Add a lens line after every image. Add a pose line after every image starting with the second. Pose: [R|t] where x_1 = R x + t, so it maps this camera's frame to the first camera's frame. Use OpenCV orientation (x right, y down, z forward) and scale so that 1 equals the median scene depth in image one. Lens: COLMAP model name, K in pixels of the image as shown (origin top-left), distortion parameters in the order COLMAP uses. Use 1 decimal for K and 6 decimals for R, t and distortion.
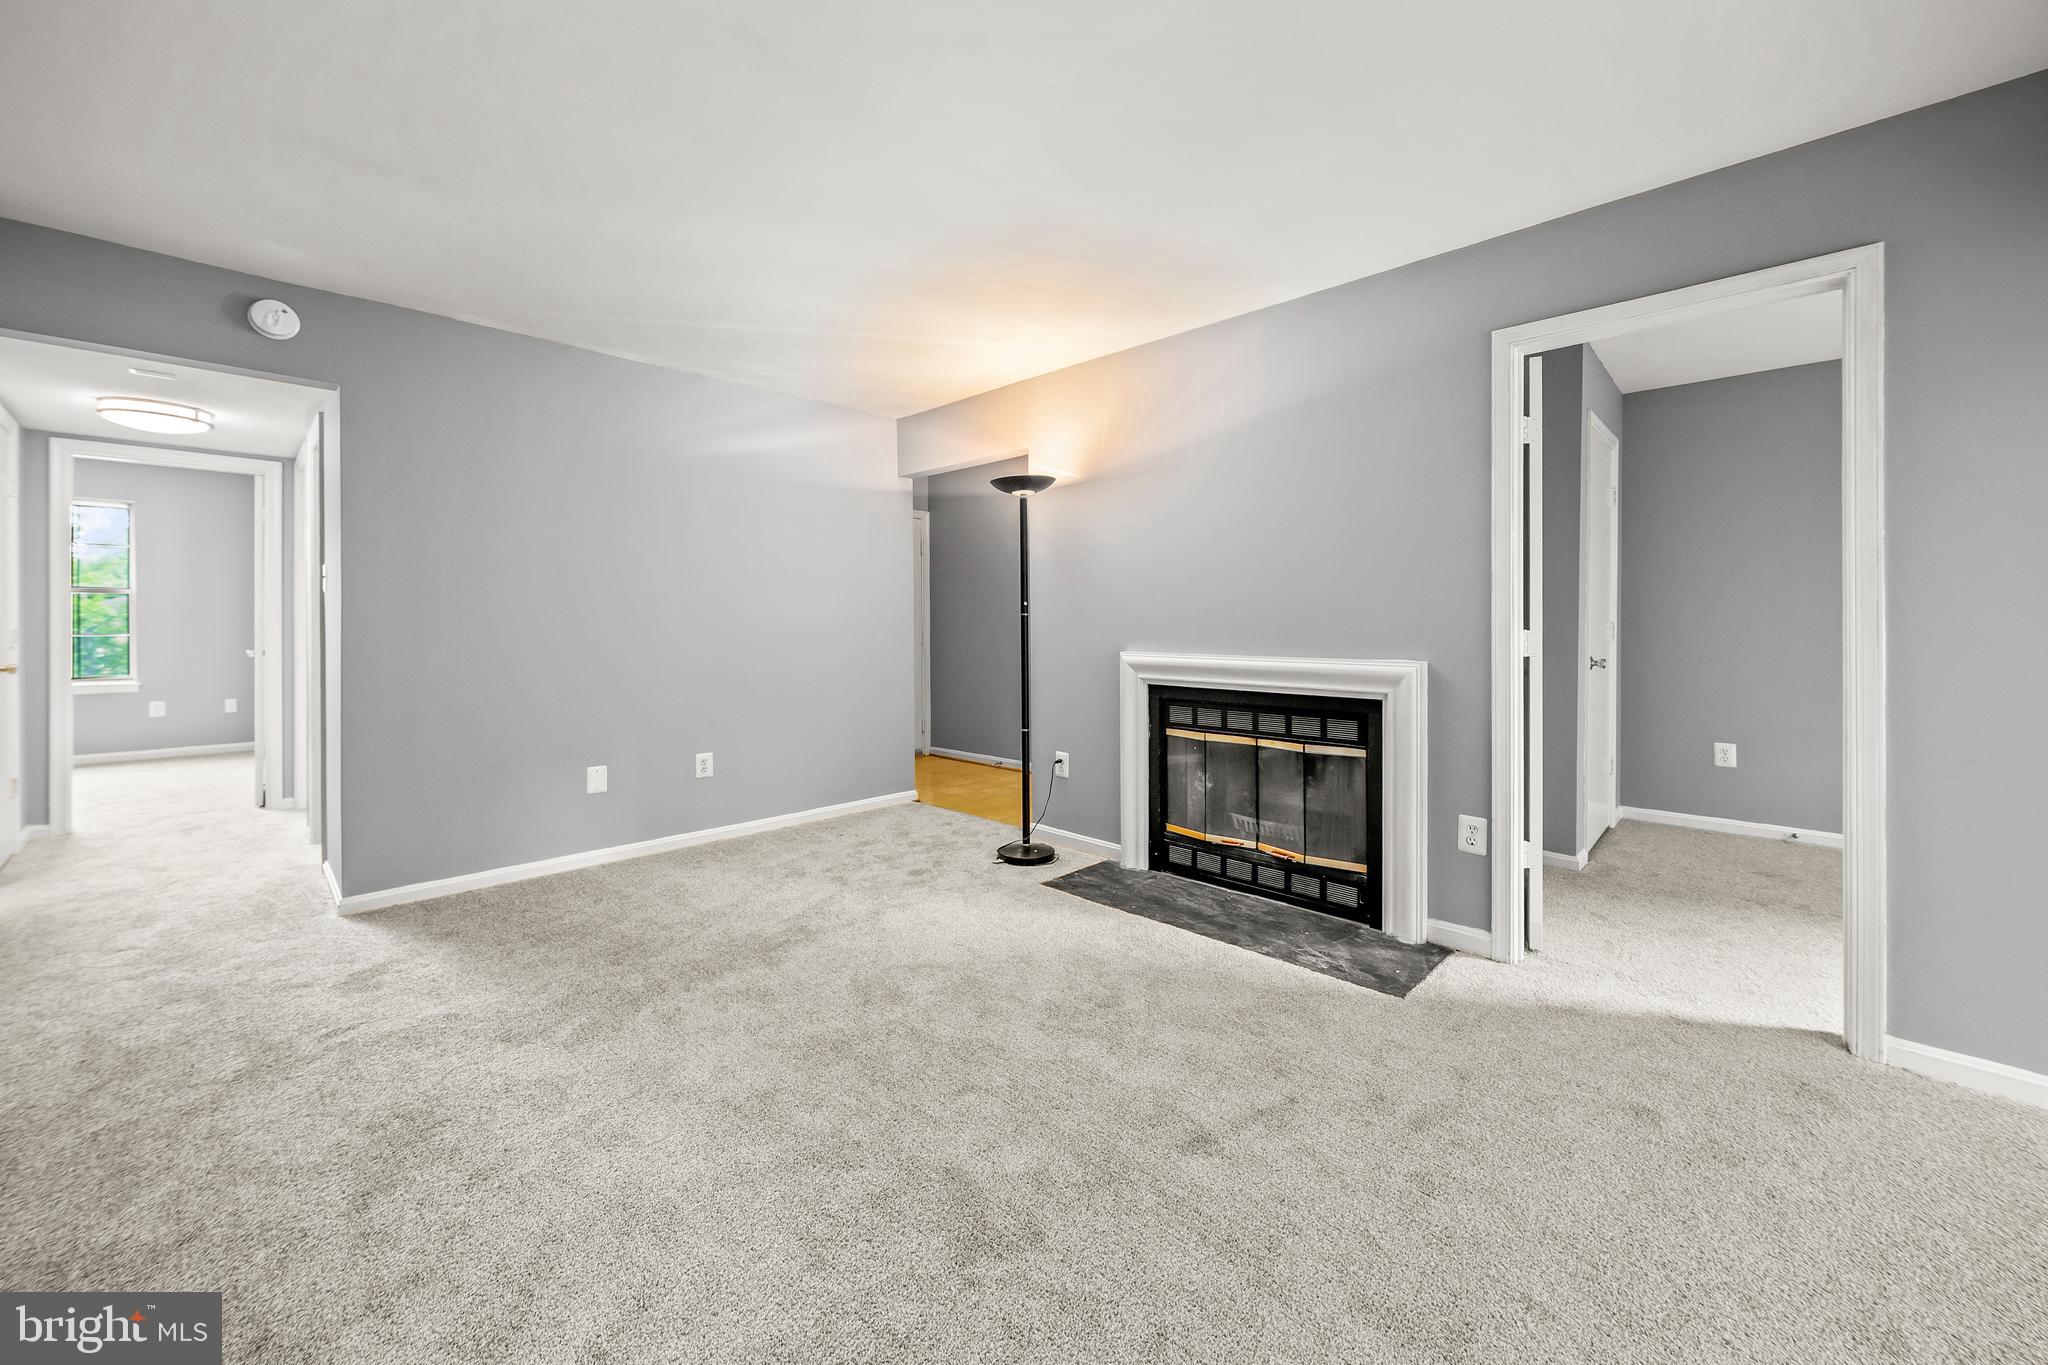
lens RADIAL K [[799.9, 0, 1011.7], [0, 799.9, 627.2], [0, 0, 1]] dist [-0.001803, 0.003158]
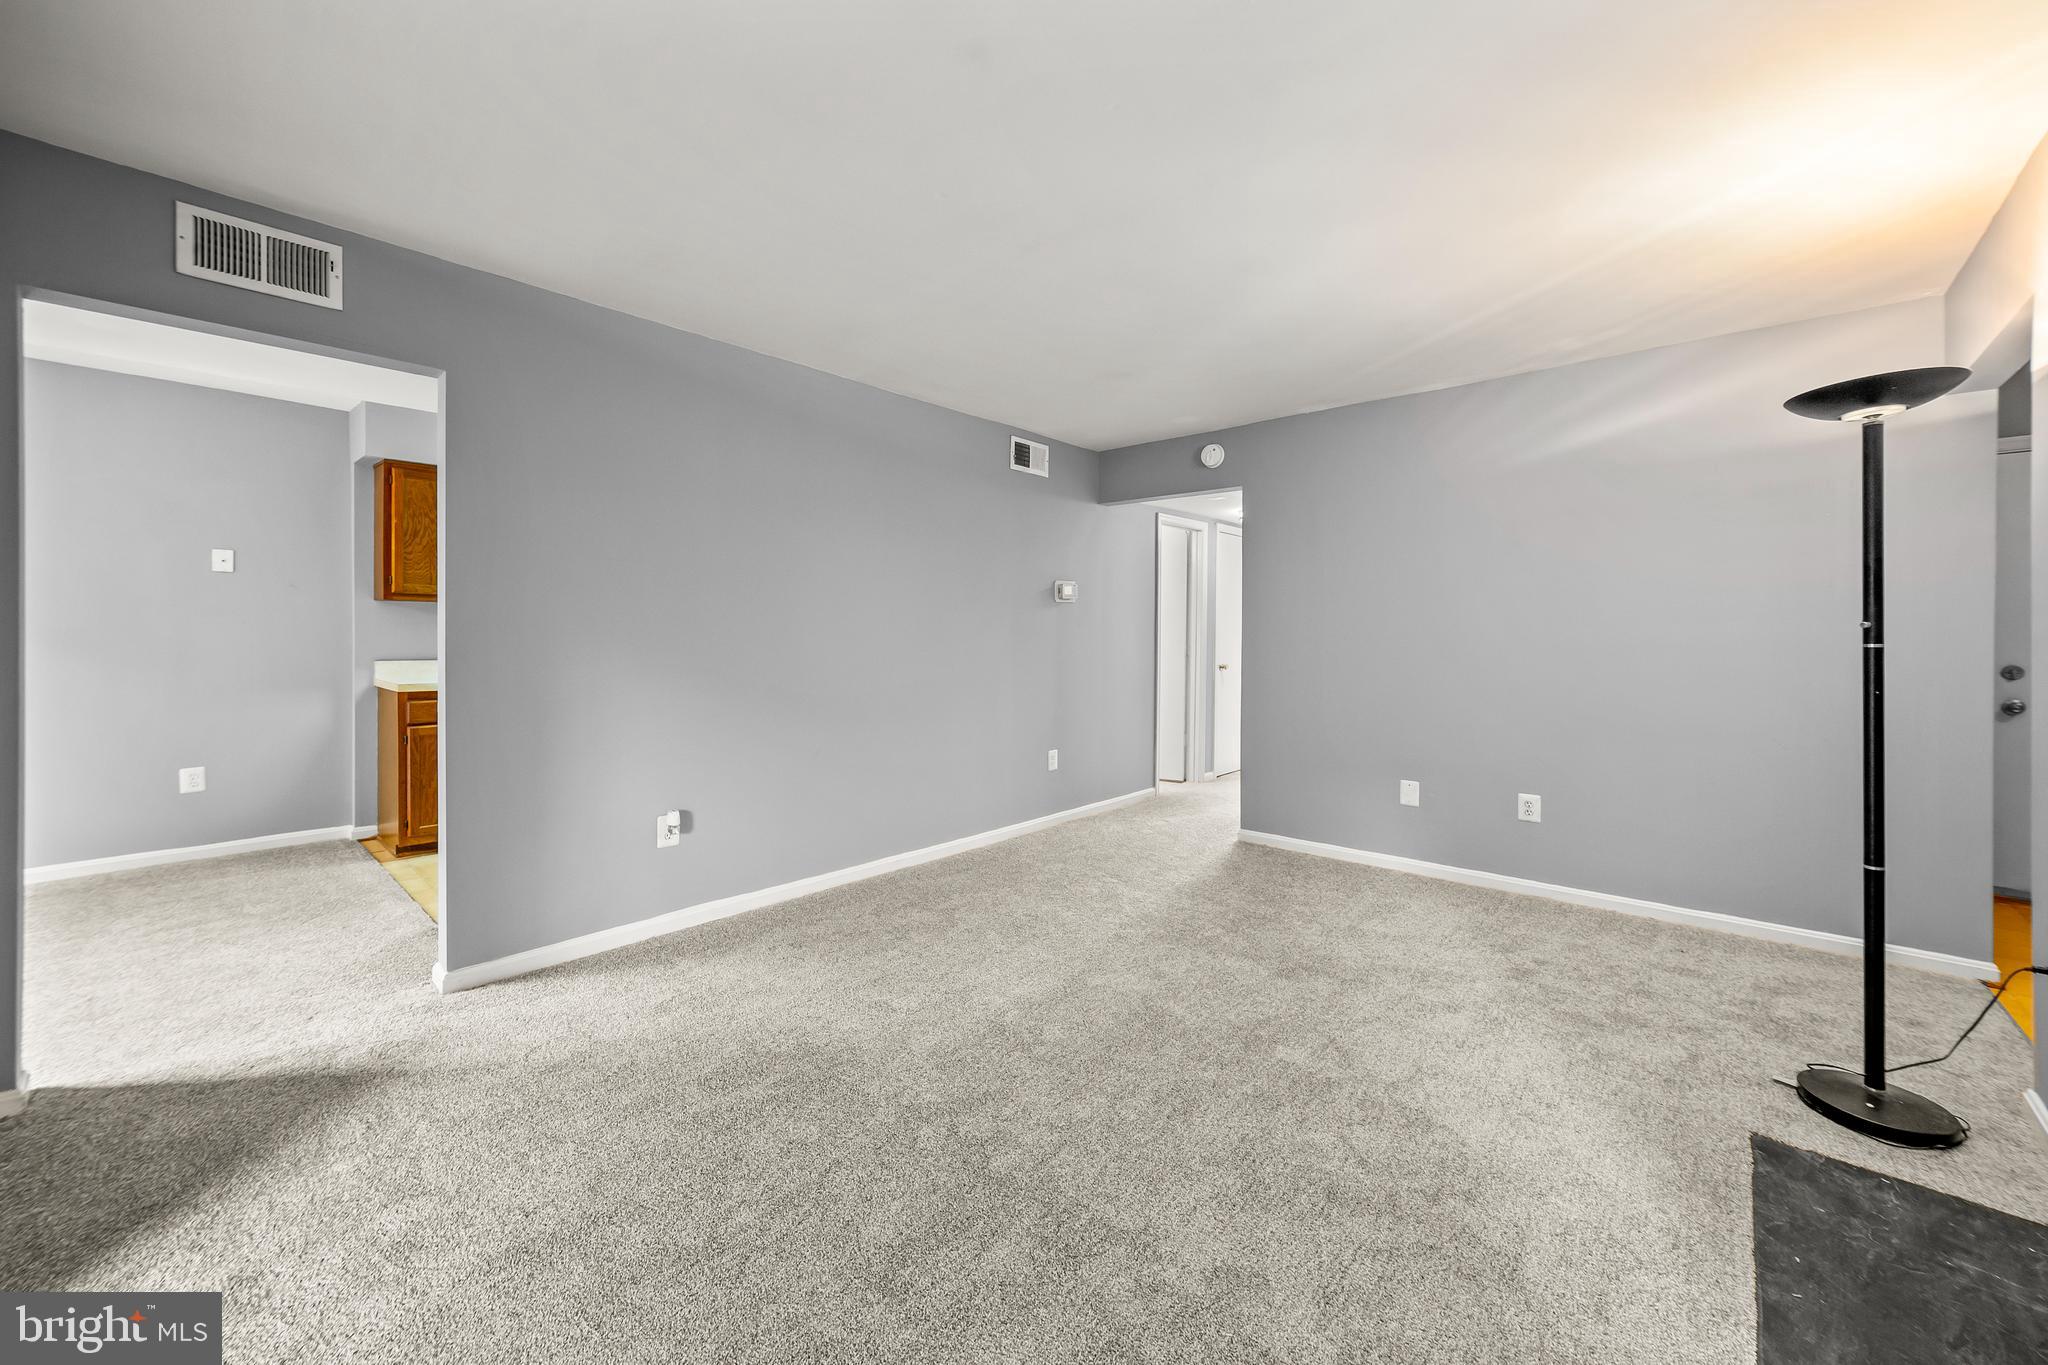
lens RADIAL K [[799.9, 0, 1042.3], [0, 799.9, 641.8], [0, 0, 1]] dist [-0.001803, 0.003158]
pose [[0.057551, 0.013994, -0.998244, 0.579637], [-0.012822, 0.999830, 0.013277, -0.022420], [0.998260, 0.012036, 0.057720, 0.491657]]
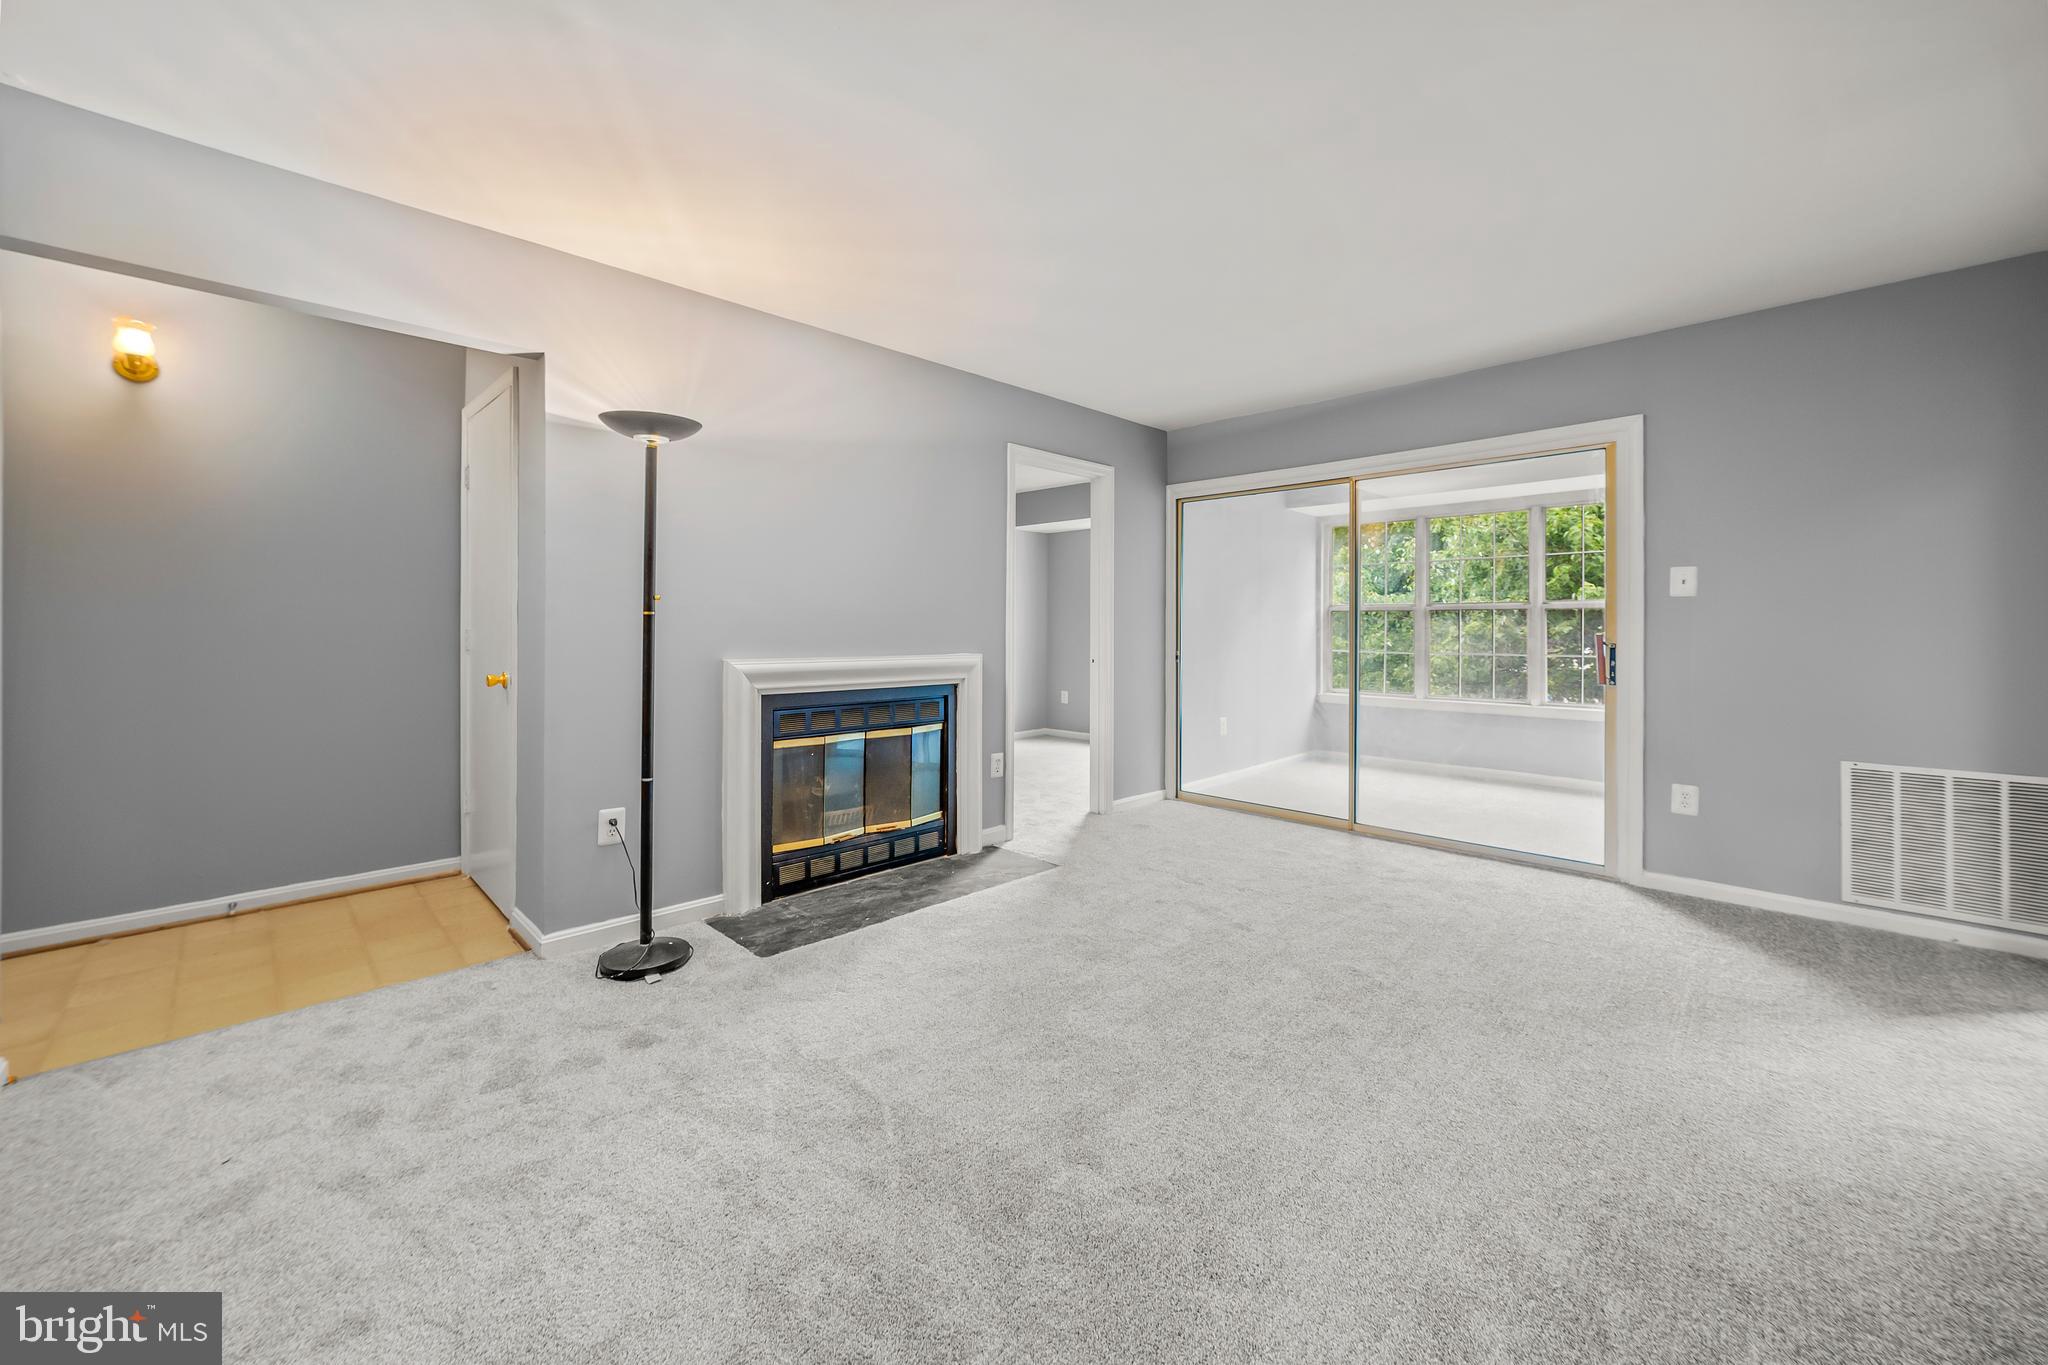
lens RADIAL K [[799.9, 0, 1006.3], [0, 799.9, 625.6], [0, 0, 1]] dist [-0.001803, 0.003158]
pose [[0.011188, 0.007859, 0.999907, -0.776890], [0.007818, 0.999938, -0.007947, 0.003498], [-0.999907, 0.007906, 0.011125, 0.780089]]
